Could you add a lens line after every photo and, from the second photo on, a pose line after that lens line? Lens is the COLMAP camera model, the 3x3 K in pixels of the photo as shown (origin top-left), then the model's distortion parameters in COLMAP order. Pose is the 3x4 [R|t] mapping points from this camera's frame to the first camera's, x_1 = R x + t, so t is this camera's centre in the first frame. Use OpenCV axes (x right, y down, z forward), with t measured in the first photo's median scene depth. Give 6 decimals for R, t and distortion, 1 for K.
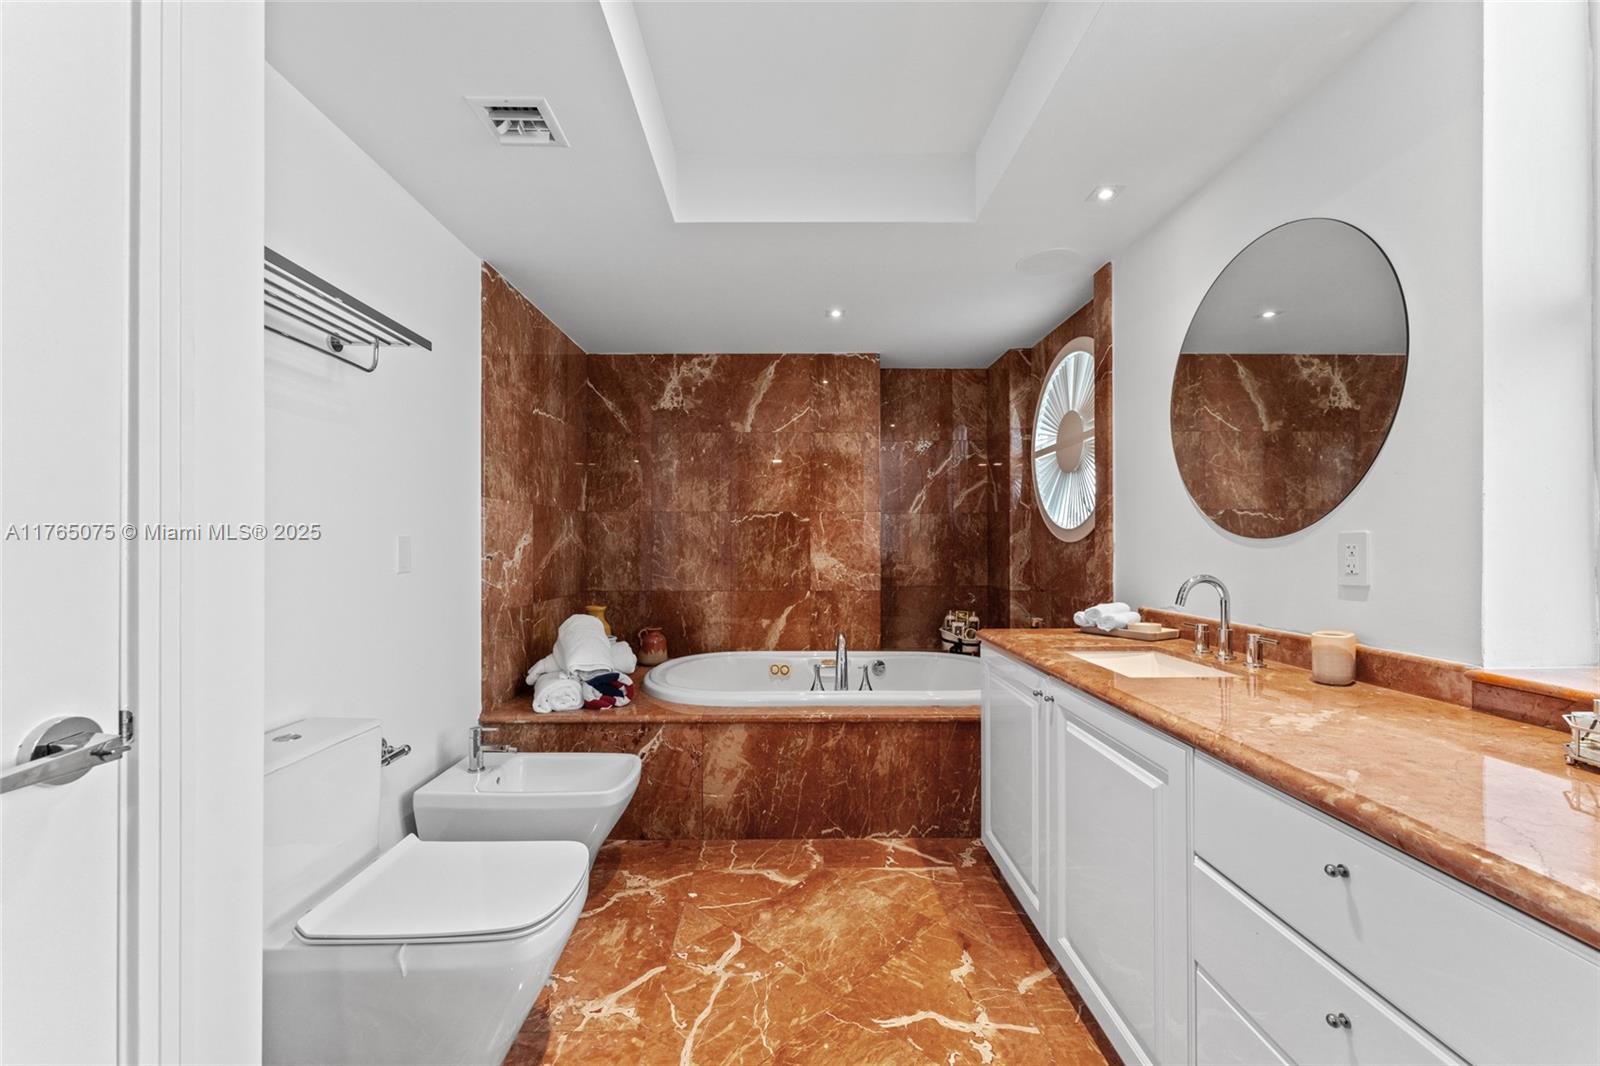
lens RADIAL K [[650.5, 0, 805.1], [0, 650.5, 540.8], [0, 0, 1]] dist [-0.005566, 0.001274]
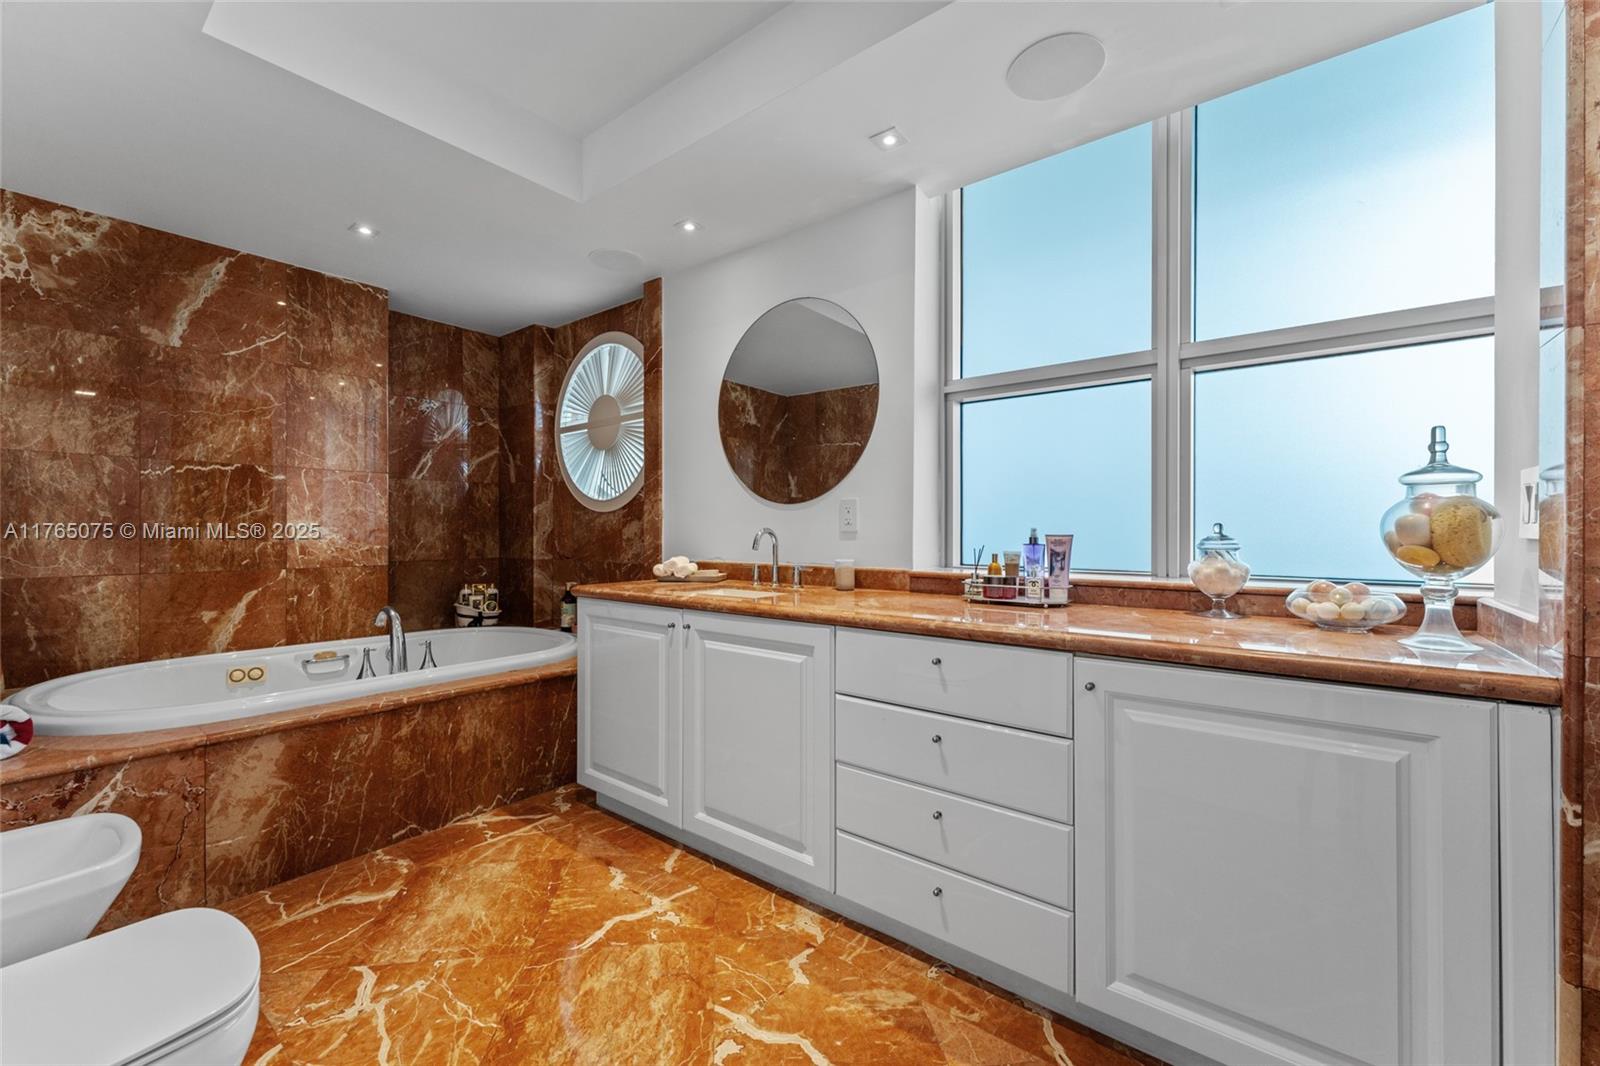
lens RADIAL K [[650.5, 0, 805.1], [0, 650.5, 540.8], [0, 0, 1]] dist [-0.005566, 0.001274]
pose [[0.607985, -0.007129, 0.793916, -0.319557], [-0.003608, 0.999925, 0.011742, 0.043936], [-0.793940, -0.010003, 0.607914, 0.047427]]
